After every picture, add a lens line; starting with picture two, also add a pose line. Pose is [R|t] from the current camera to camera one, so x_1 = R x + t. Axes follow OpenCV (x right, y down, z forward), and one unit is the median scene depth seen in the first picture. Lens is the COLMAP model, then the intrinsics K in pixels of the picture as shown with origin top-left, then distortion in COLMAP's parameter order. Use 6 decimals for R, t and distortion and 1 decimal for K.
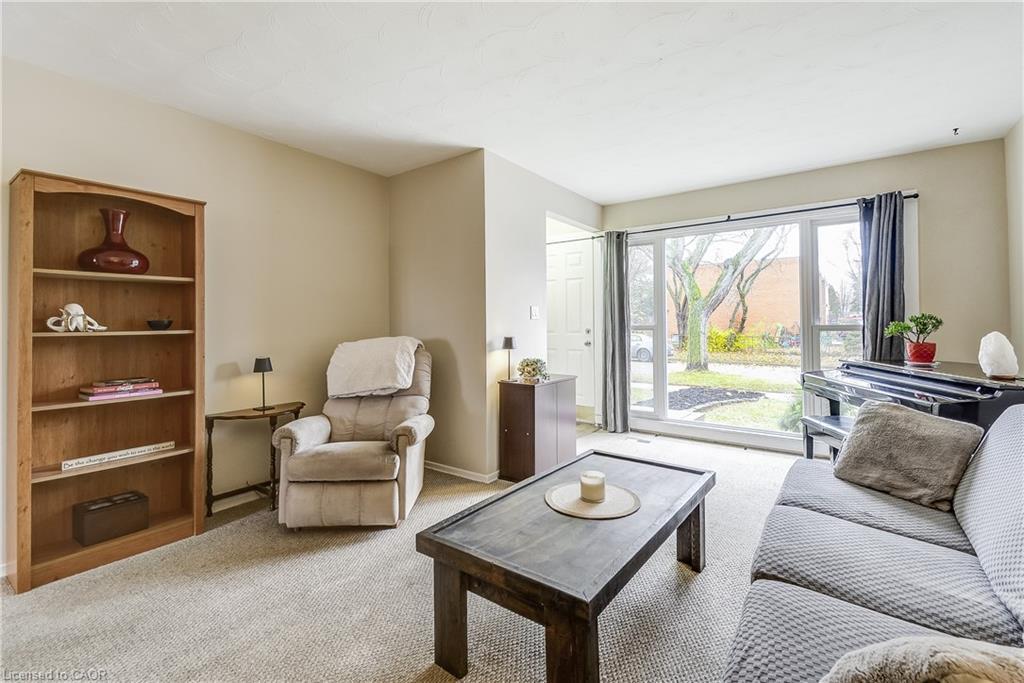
lens RADIAL K [[452.3, 0, 514.2], [0, 452.3, 315.9], [0, 0, 1]] dist [-0.000631, -0.000126]
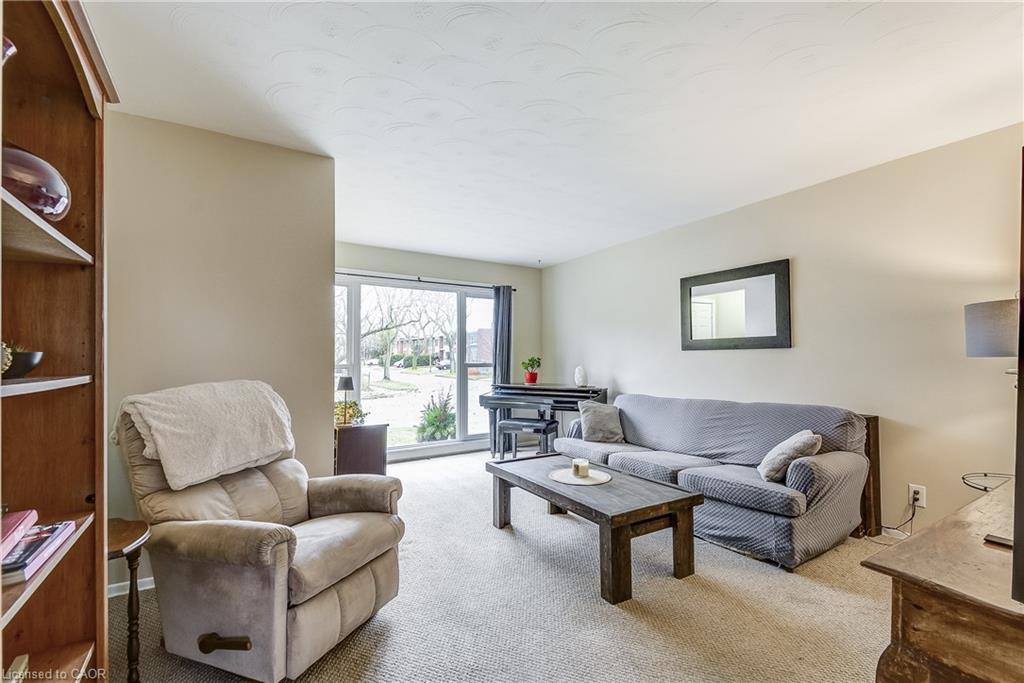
lens RADIAL K [[447.8, 0, 518.8], [0, 447.8, 330.9], [0, 0, 1]] dist [0.043641, -0.021855]
pose [[0.362187, 0.069854, 0.929484, -0.687329], [-0.011736, 0.997451, -0.070389, 0.016892], [-0.932031, 0.014586, 0.362084, 0.335259]]
